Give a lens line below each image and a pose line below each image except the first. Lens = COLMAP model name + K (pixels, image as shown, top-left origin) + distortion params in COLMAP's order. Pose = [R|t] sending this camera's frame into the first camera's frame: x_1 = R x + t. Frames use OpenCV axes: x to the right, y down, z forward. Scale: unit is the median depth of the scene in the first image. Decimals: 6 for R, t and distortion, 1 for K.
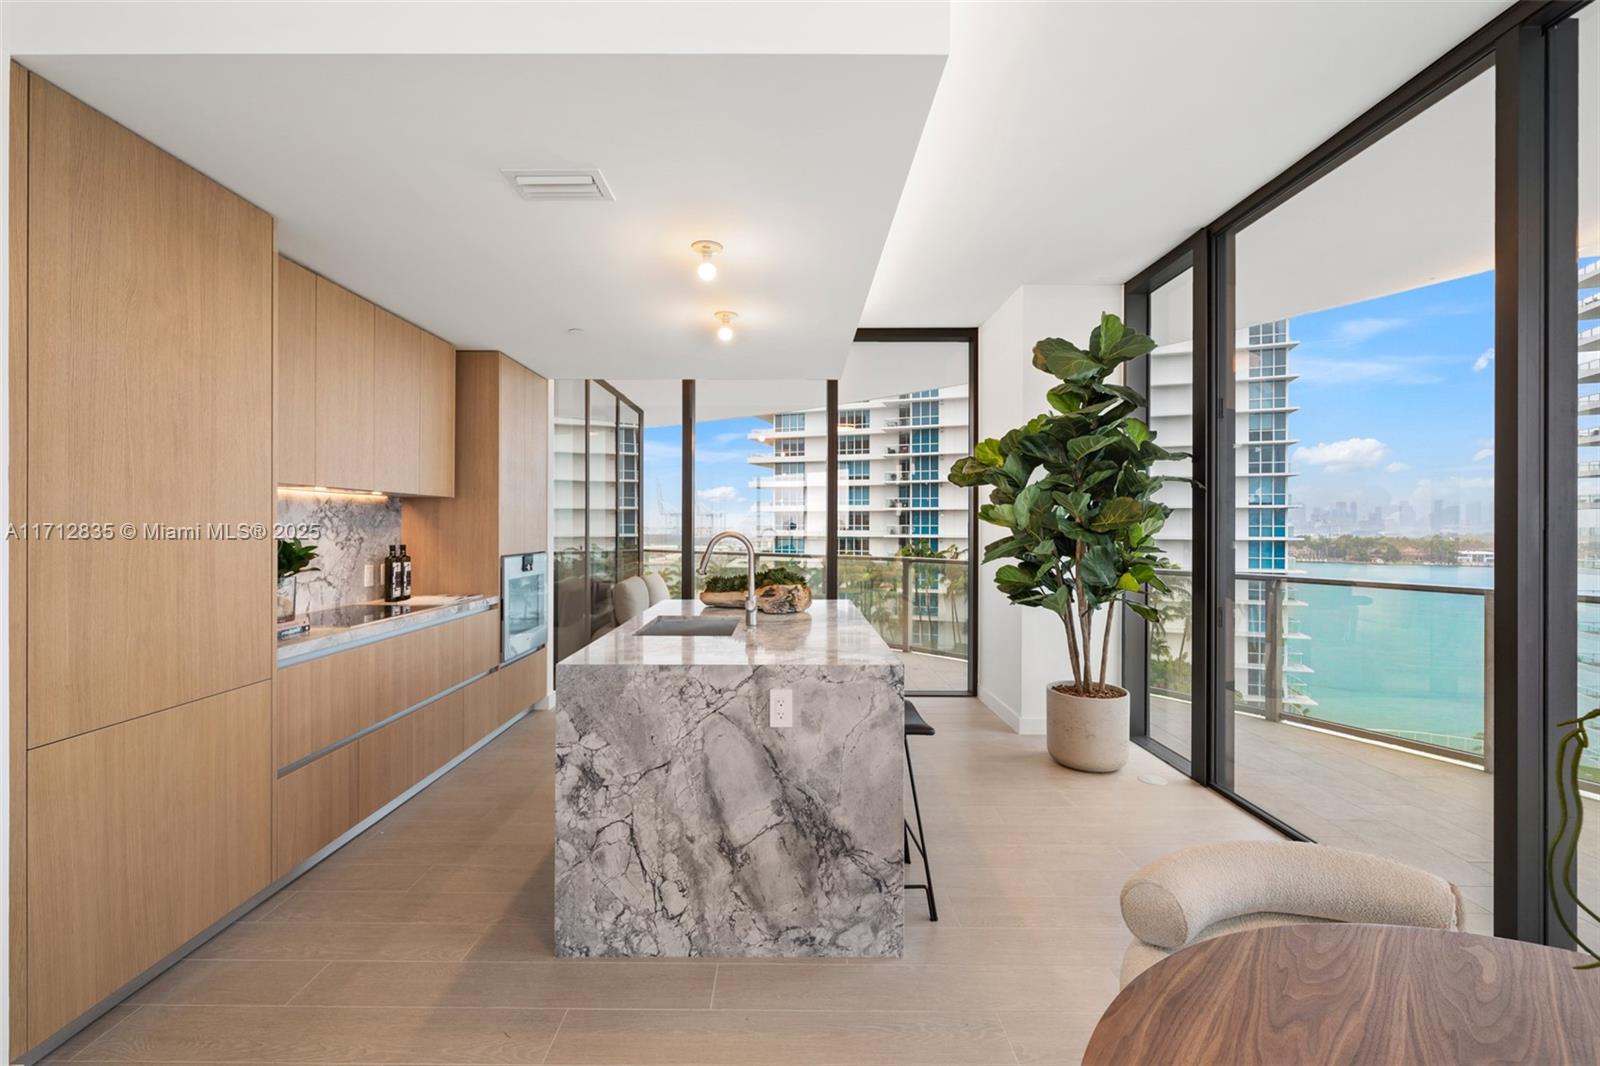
lens RADIAL K [[701.0, 0, 784.8], [0, 701.0, 527.8], [0, 0, 1]] dist [-0.003885, -0.000819]
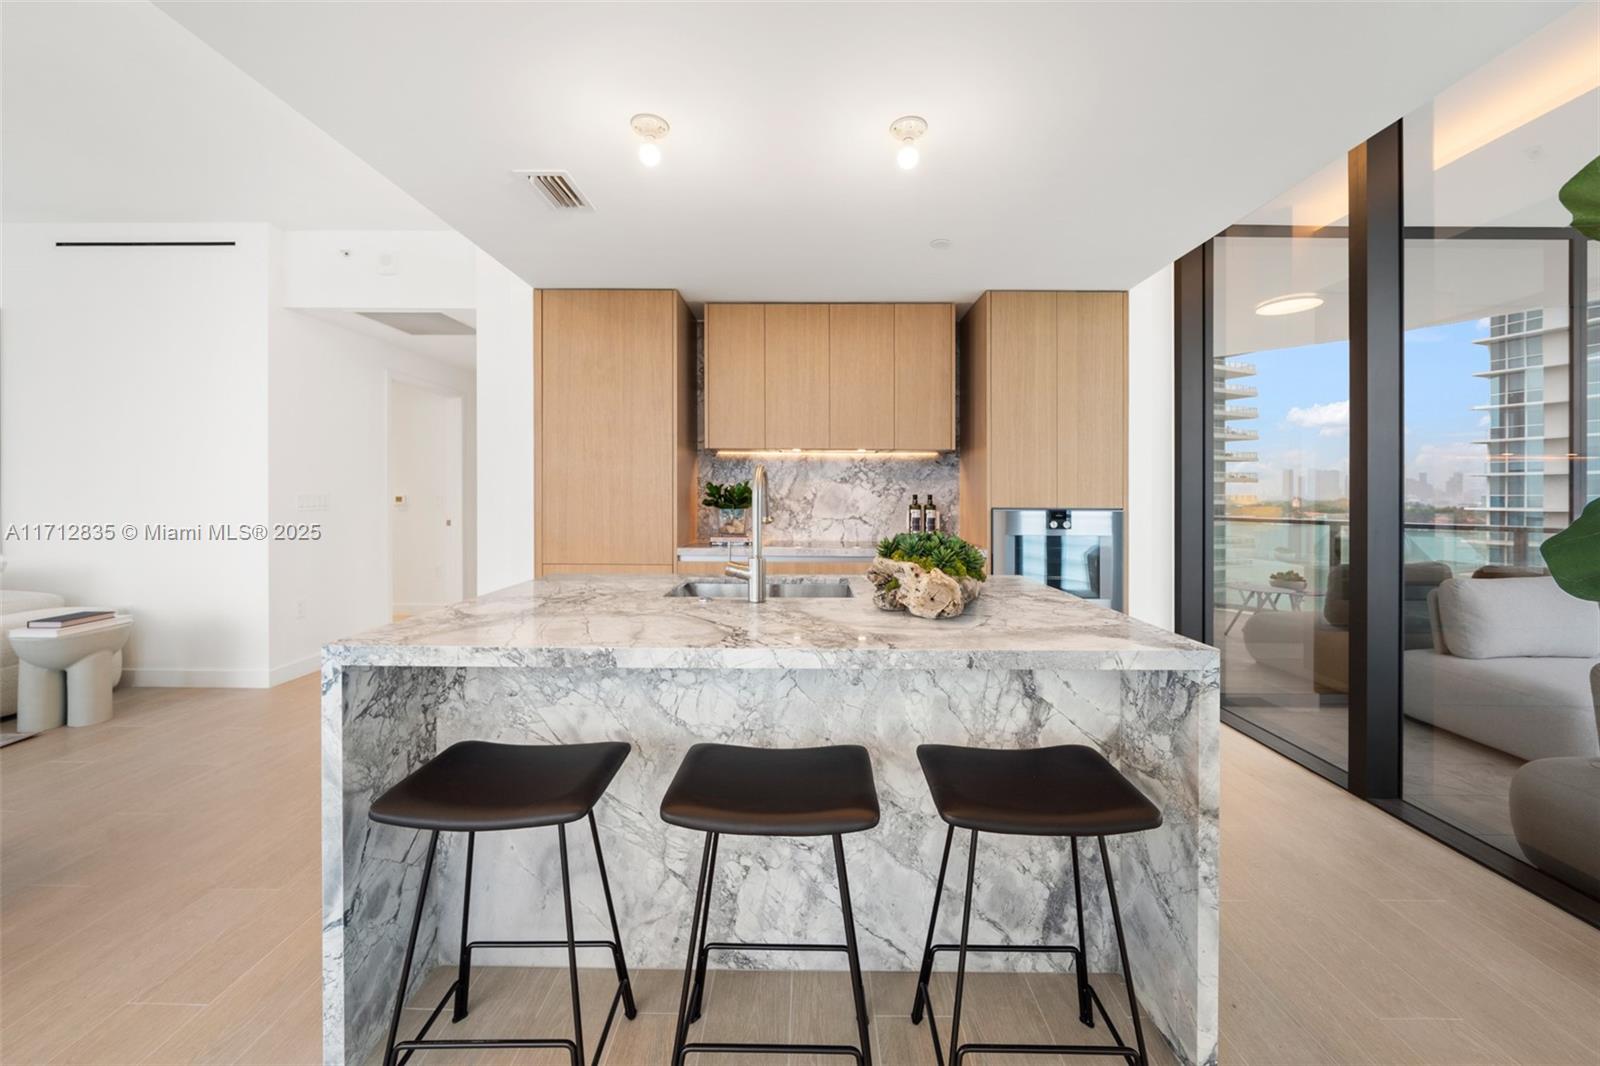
lens RADIAL K [[561.0, 0, 788.7], [0, 561.0, 496.4], [0, 0, 1]] dist [-0.000518, 0.000212]
pose [[-0.005270, 0.002752, -0.999982, 0.407526], [-0.009408, 0.999952, 0.002801, 0.029333], [0.999942, 0.009422, -0.005244, 0.853015]]
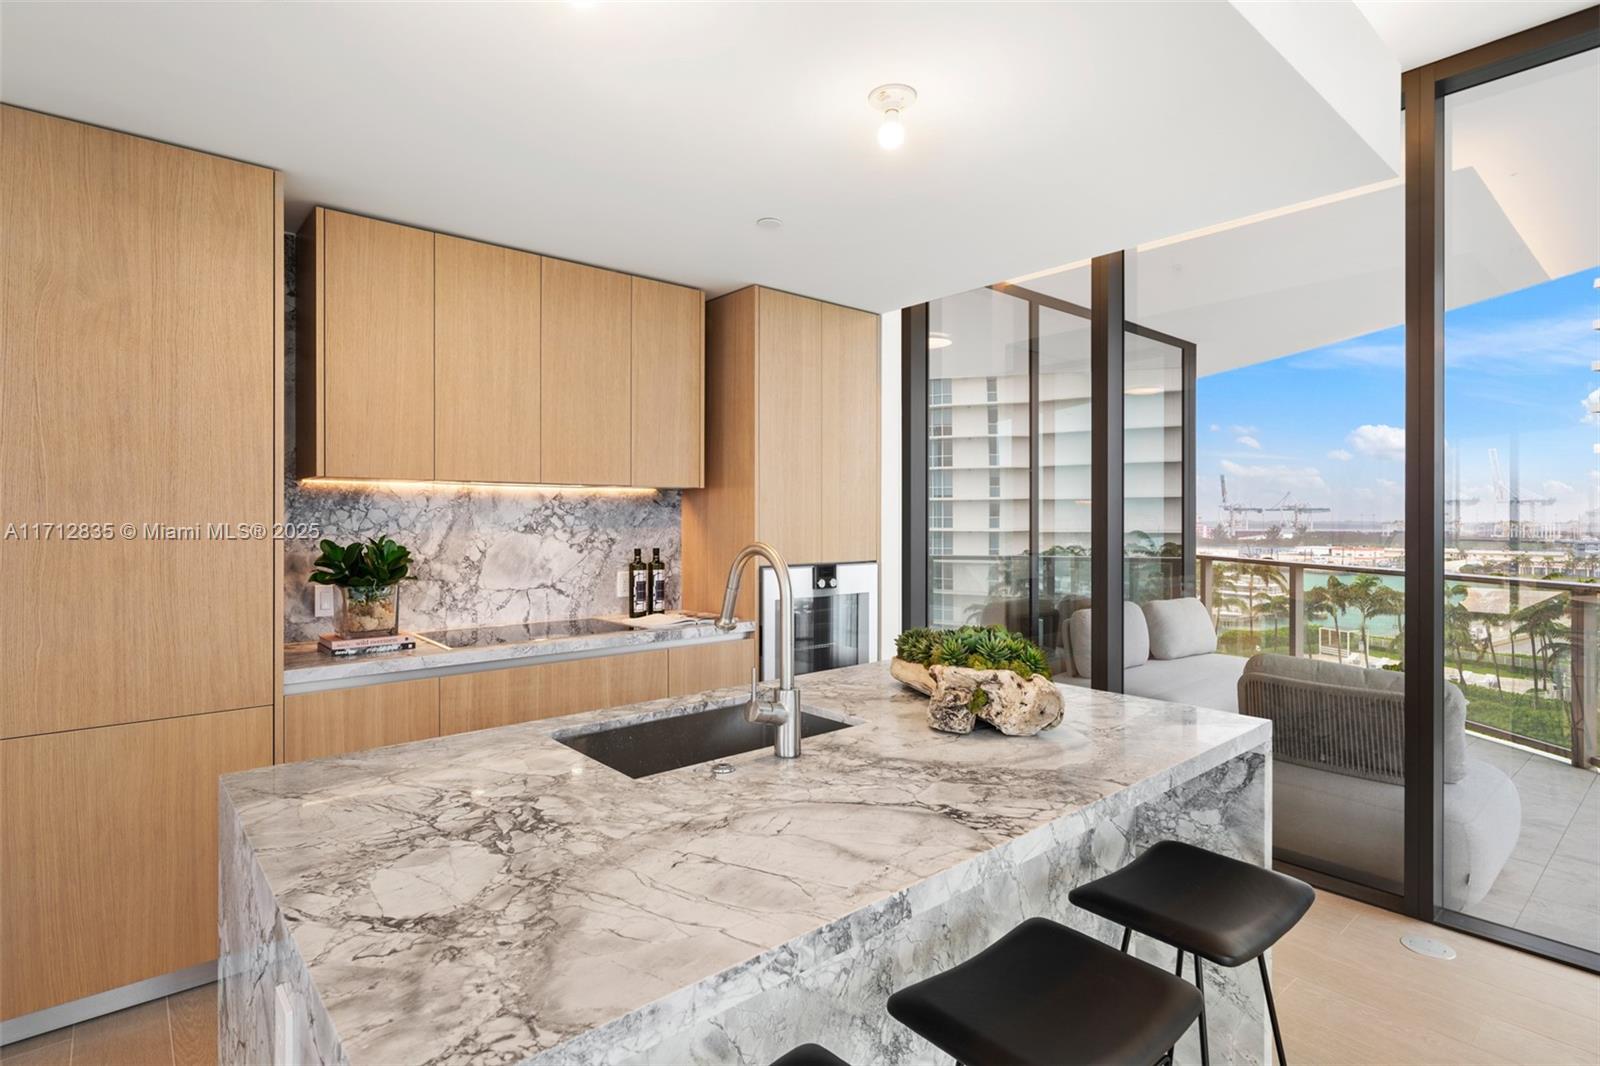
lens RADIAL K [[798.9, 0, 764.6], [0, 798.9, 520.9], [0, 0, 1]] dist [0.000366, -0.000825]
pose [[0.642818, -0.001423, -0.766017, 0.272652], [0.000362, 0.999999, -0.001554, -0.006542], [0.766019, 0.000722, 0.642818, 0.550157]]
